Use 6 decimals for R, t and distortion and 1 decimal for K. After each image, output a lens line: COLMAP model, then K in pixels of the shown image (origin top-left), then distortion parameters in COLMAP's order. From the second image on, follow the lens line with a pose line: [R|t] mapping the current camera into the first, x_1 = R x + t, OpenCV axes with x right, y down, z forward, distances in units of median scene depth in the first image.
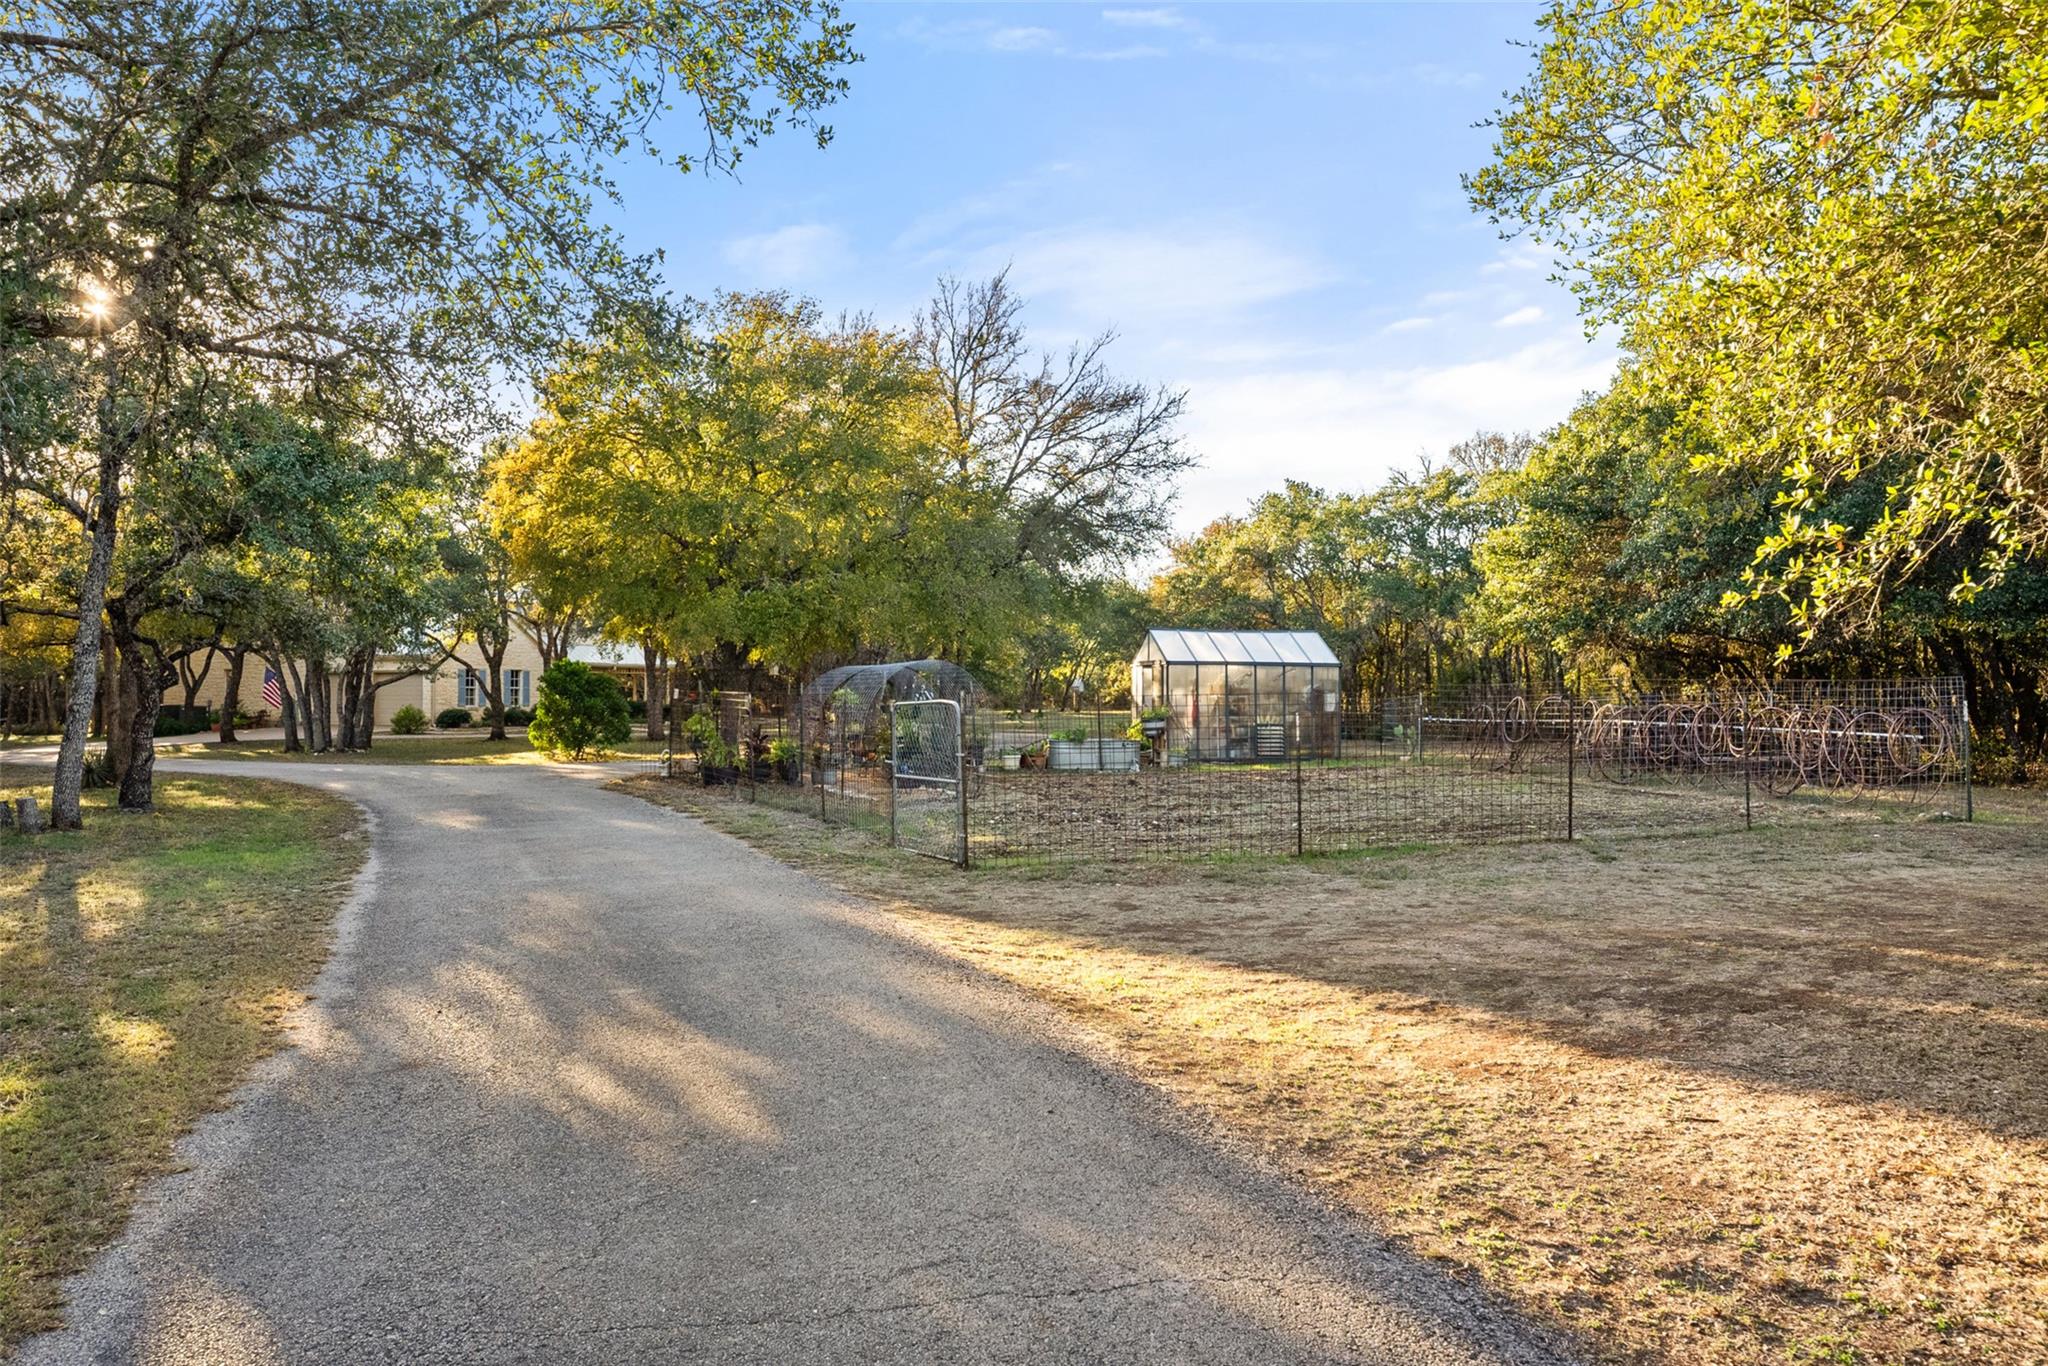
lens RADIAL K [[1590.7, 0, 1022.2], [0, 1590.7, 683.0], [0, 0, 1]] dist [0.004078, -0.000767]
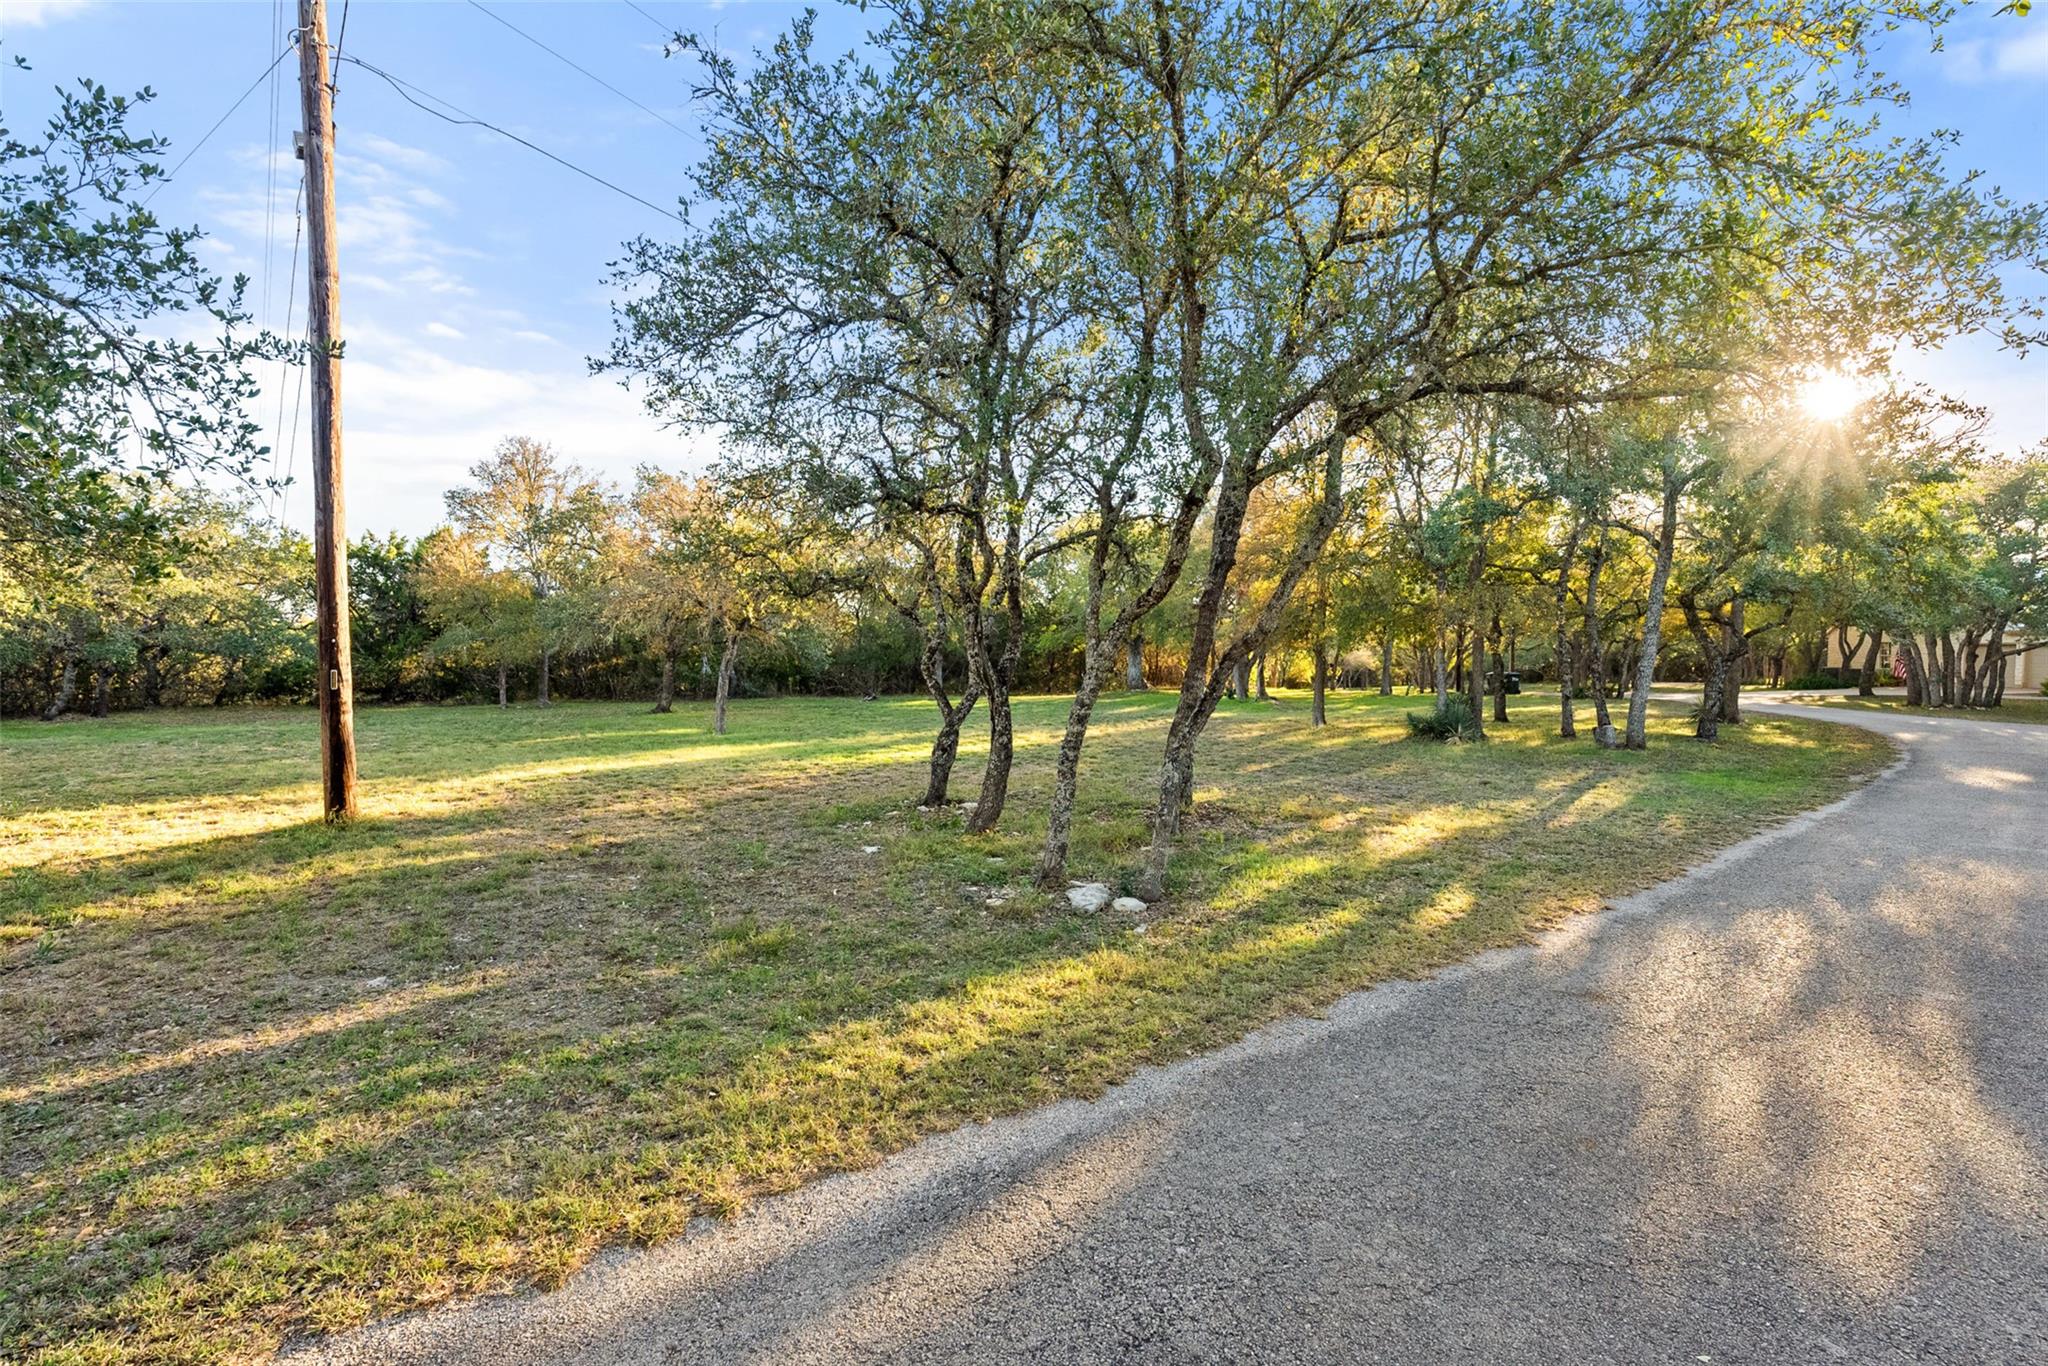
lens RADIAL K [[920.9, 0, 1024.9], [0, 920.9, 680.5], [0, 0, 1]] dist [0.003490, 0.001033]
pose [[0.325050, 0.034280, -0.945075, 0.037890], [-0.004253, 0.999386, 0.034787, -0.001212], [0.945687, -0.007288, 0.324996, 0.167019]]
